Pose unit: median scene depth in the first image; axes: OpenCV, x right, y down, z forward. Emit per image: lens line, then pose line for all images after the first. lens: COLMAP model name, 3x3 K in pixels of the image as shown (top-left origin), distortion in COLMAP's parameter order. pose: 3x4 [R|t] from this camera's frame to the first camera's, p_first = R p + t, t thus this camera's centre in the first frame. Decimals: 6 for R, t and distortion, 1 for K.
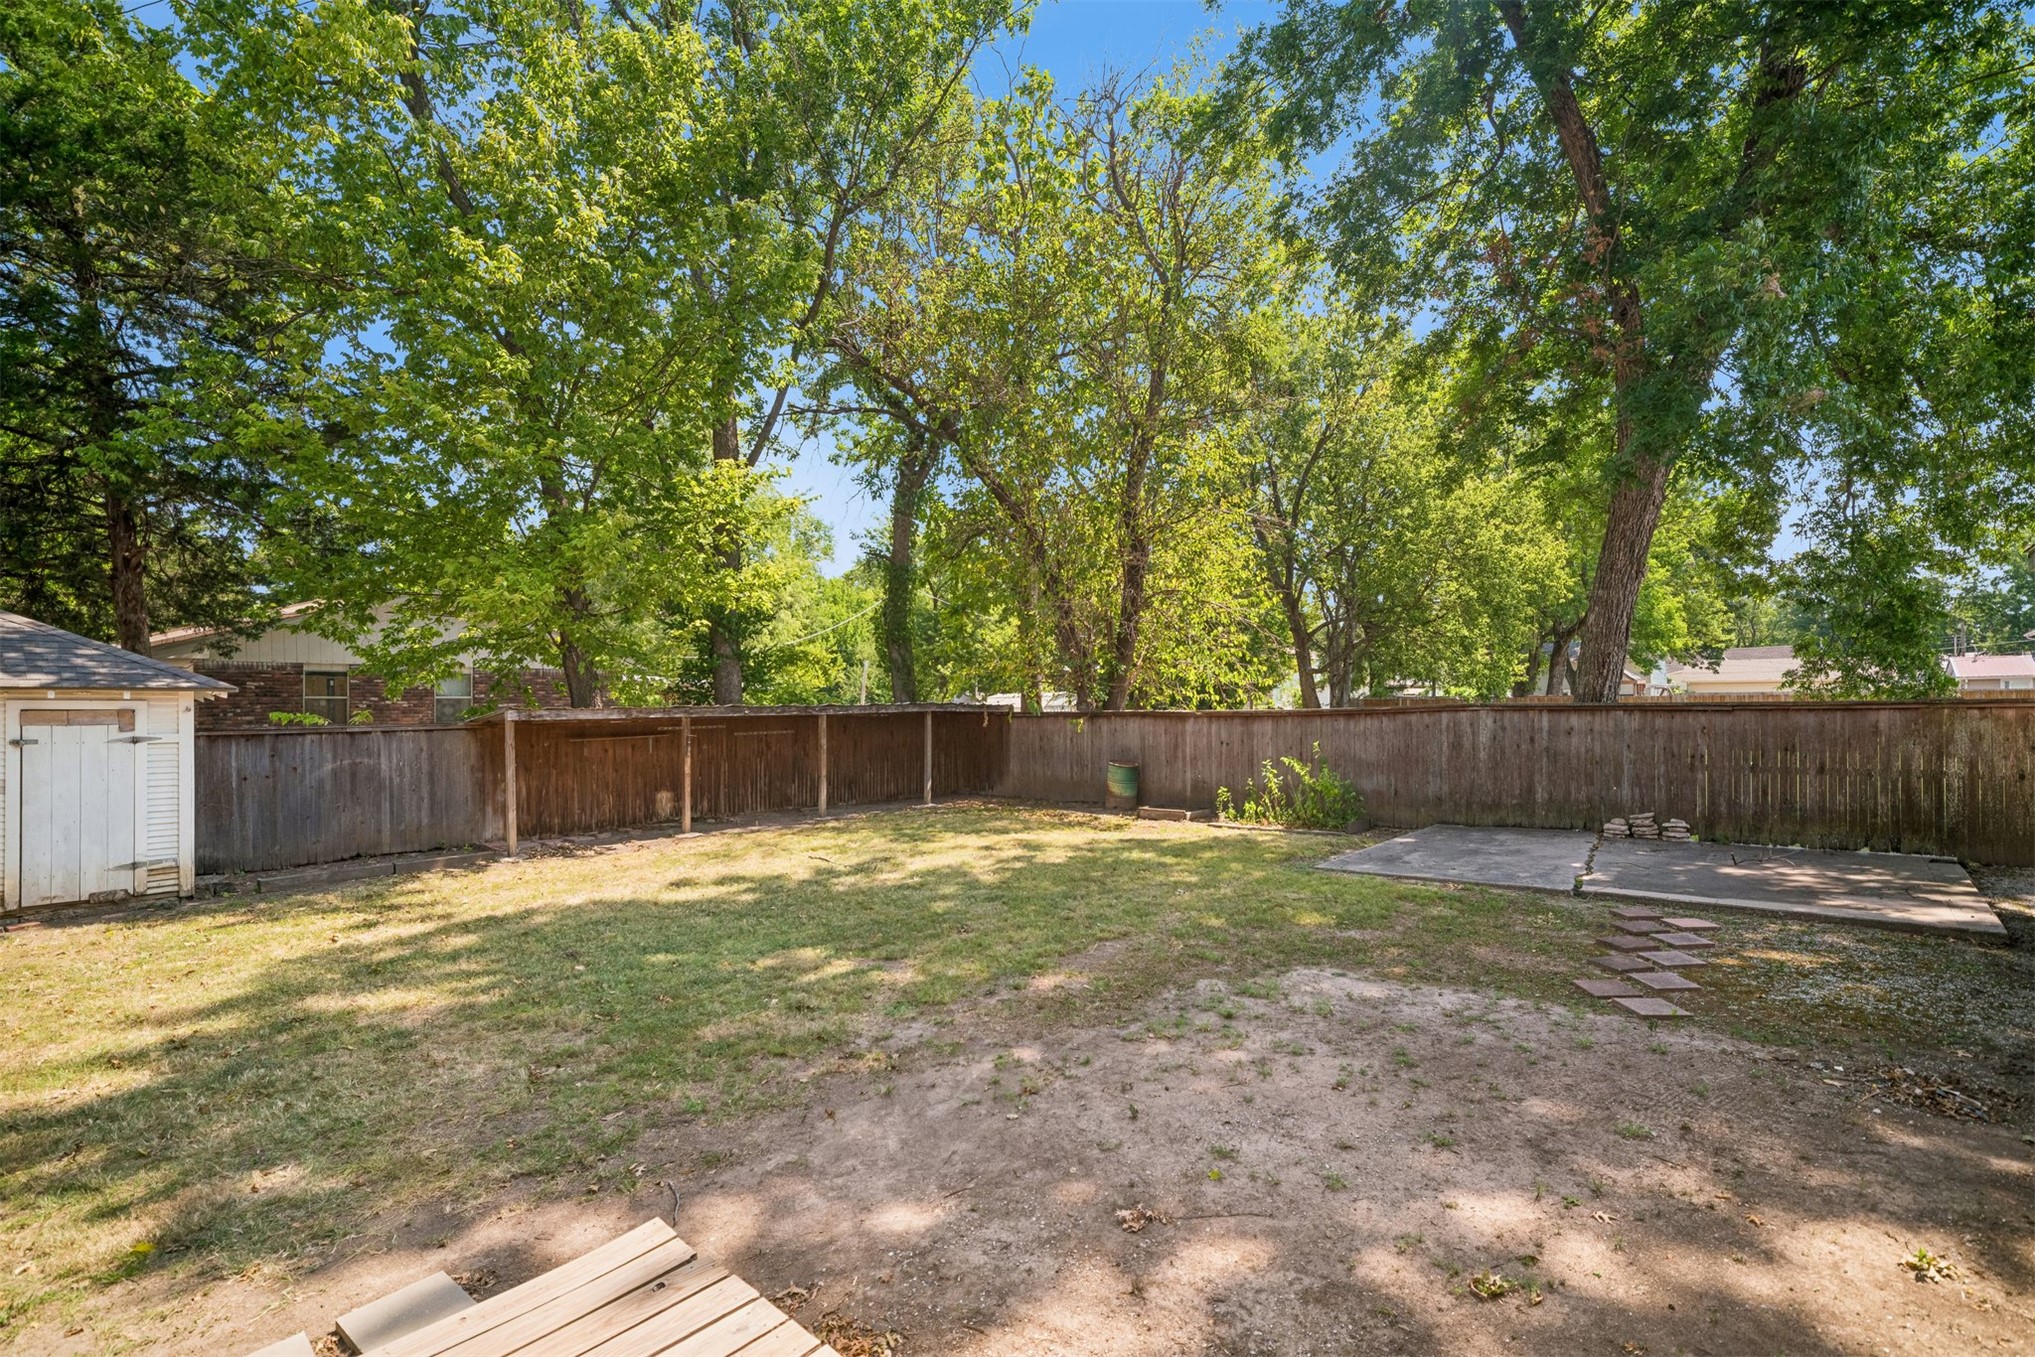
lens RADIAL K [[897.0, 0, 1035.9], [0, 897.0, 701.8], [0, 0, 1]] dist [0.001929, 0.001004]
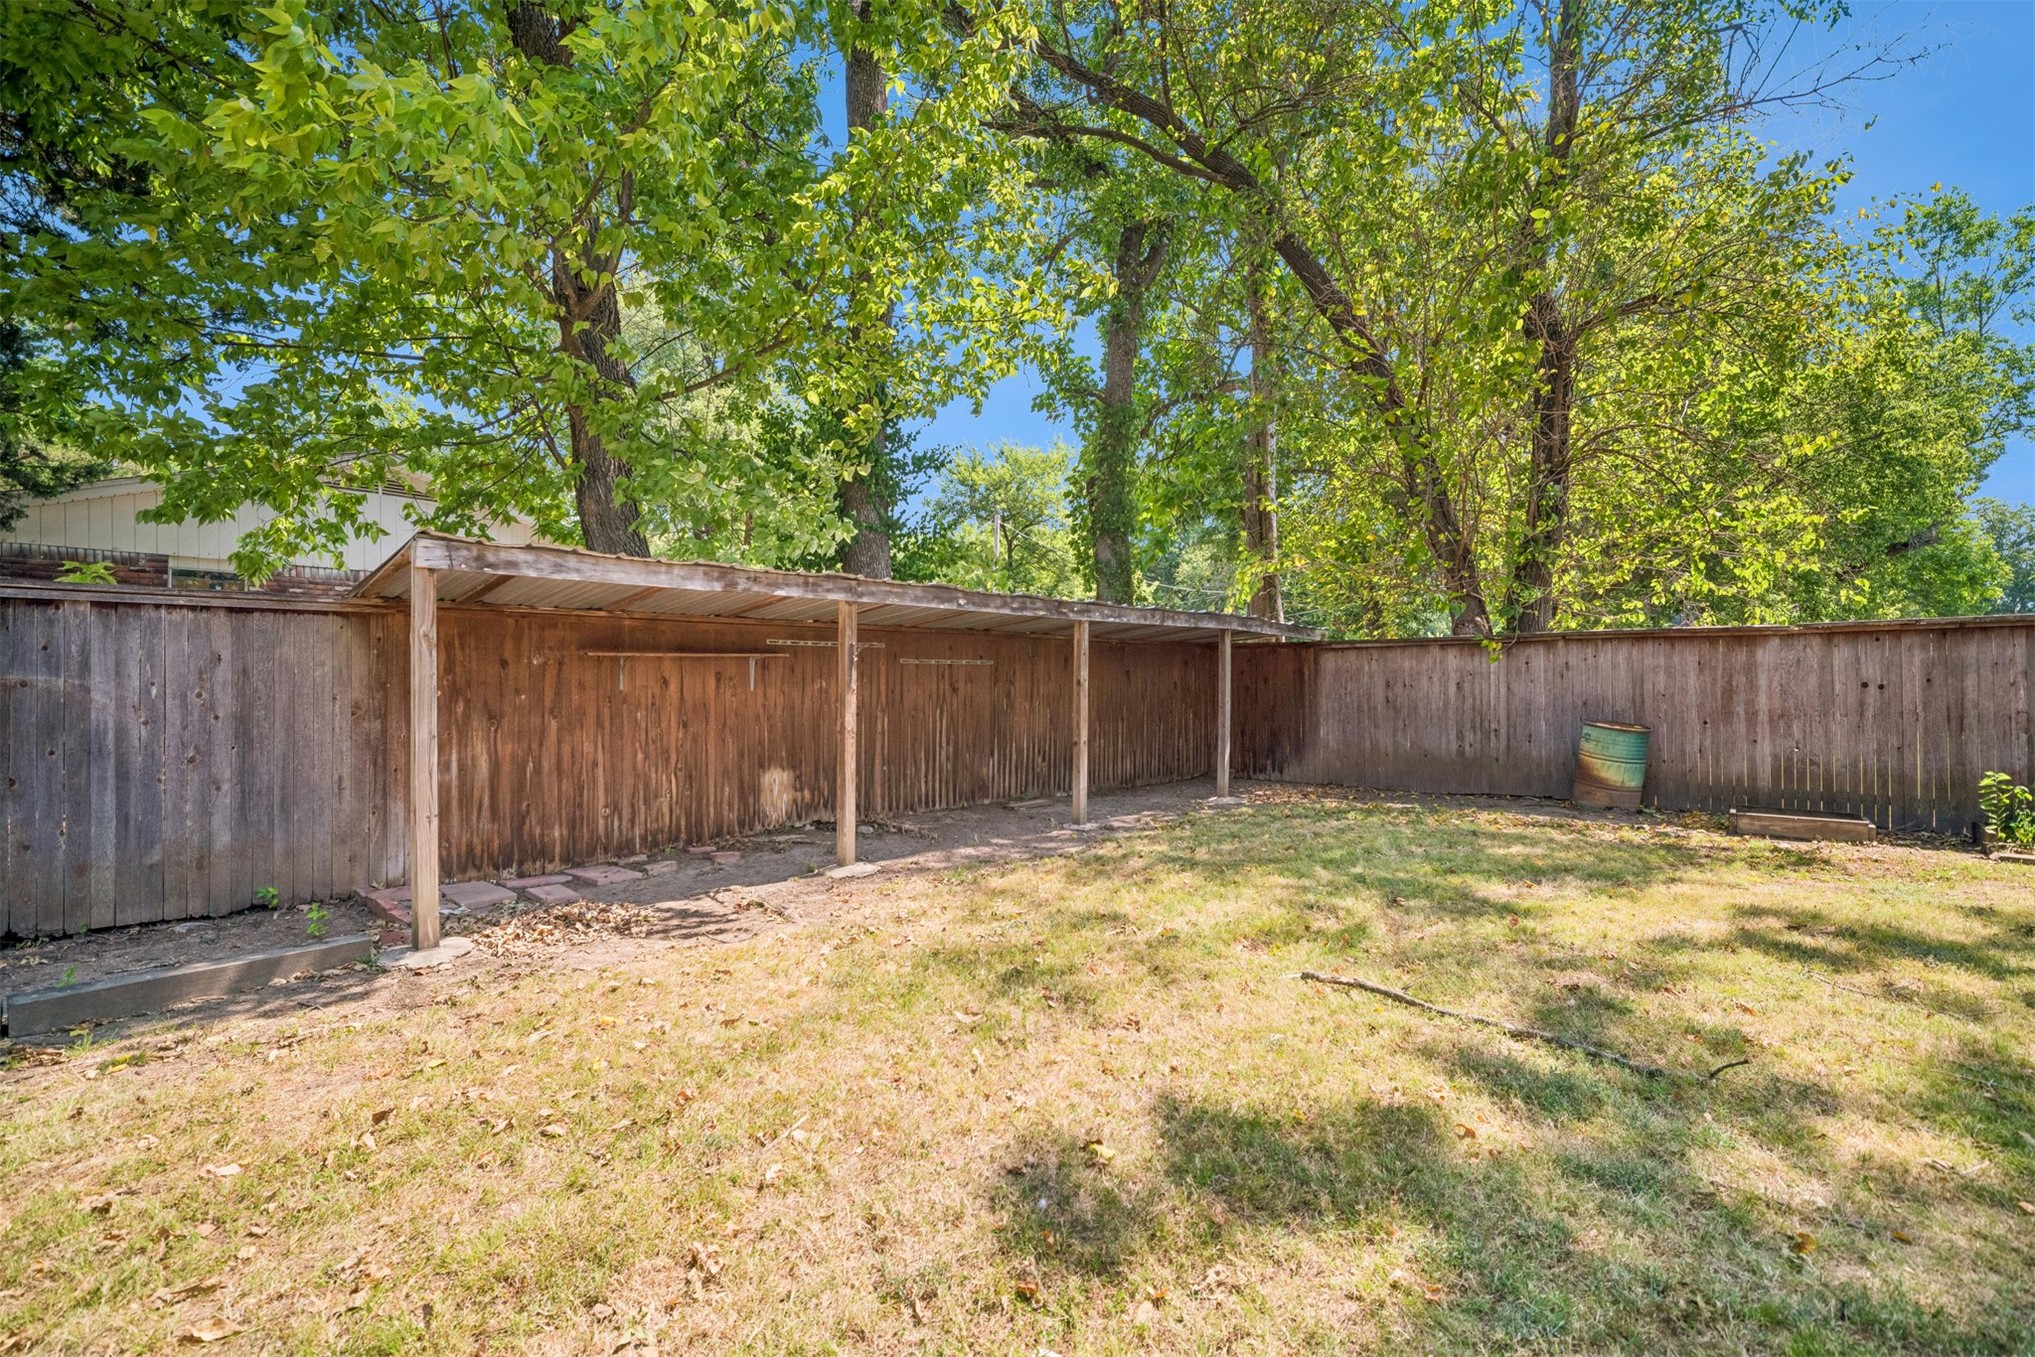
lens RADIAL K [[897.0, 0, 1030.7], [0, 897.0, 684.9], [0, 0, 1]] dist [0.001929, 0.001004]
pose [[0.999654, 0.008789, -0.024811, -0.283023], [-0.008630, 0.999942, 0.006500, 0.052920], [0.024867, -0.006284, 0.999671, 0.550733]]
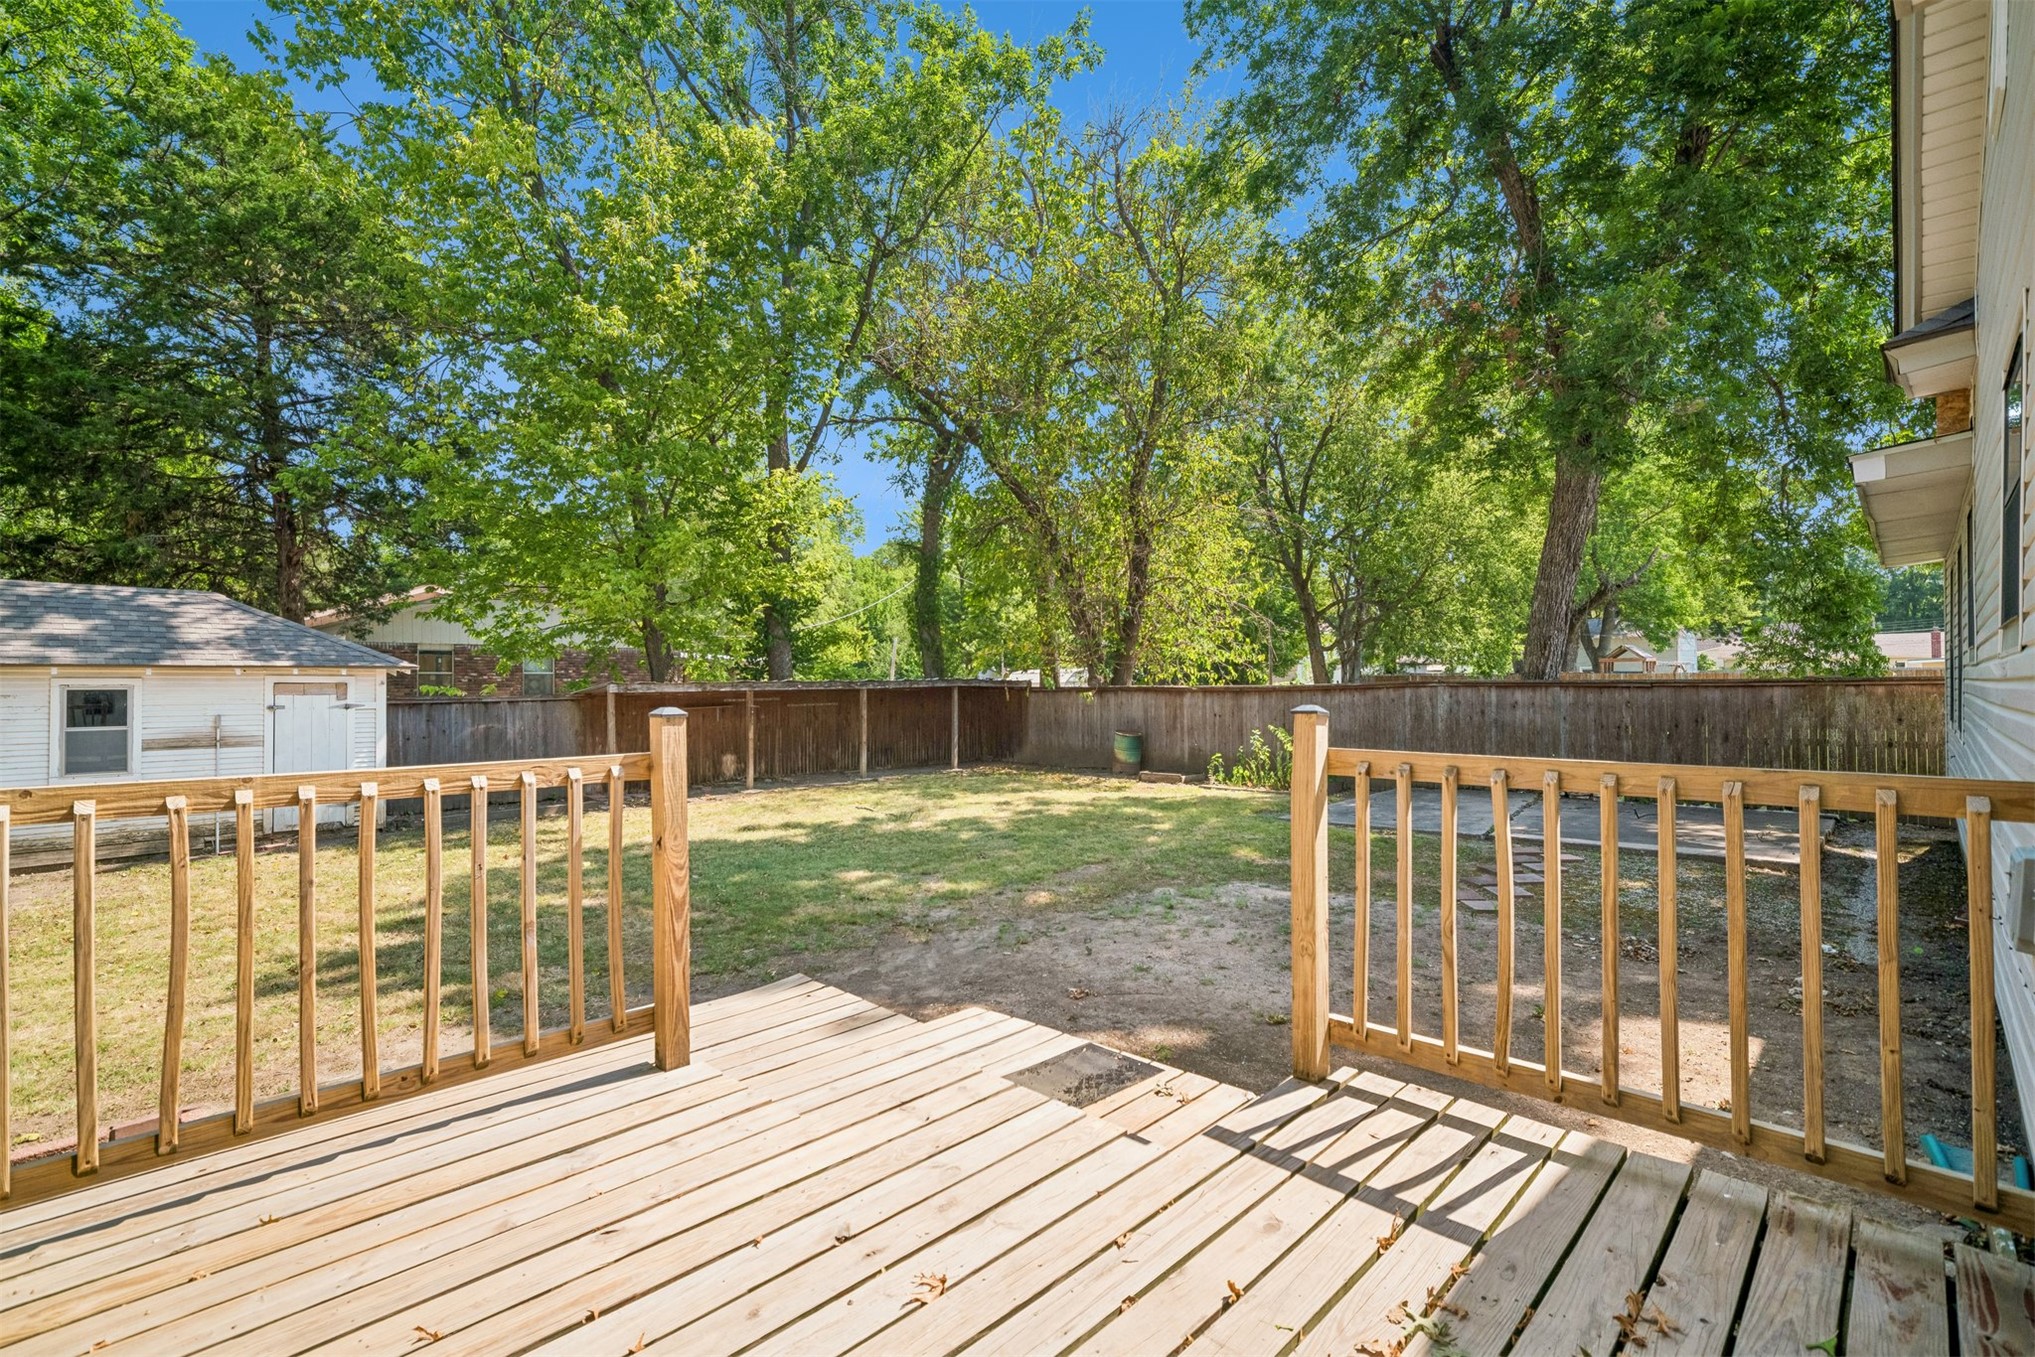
lens RADIAL K [[897.0, 0, 1002.0], [0, 897.0, 682.8], [0, 0, 1]] dist [0.001929, 0.001004]
pose [[0.997815, 0.002234, -0.066037, 0.017904], [-0.001817, 0.999978, 0.006367, -0.001031], [0.066050, -0.006233, 0.997797, -0.149208]]
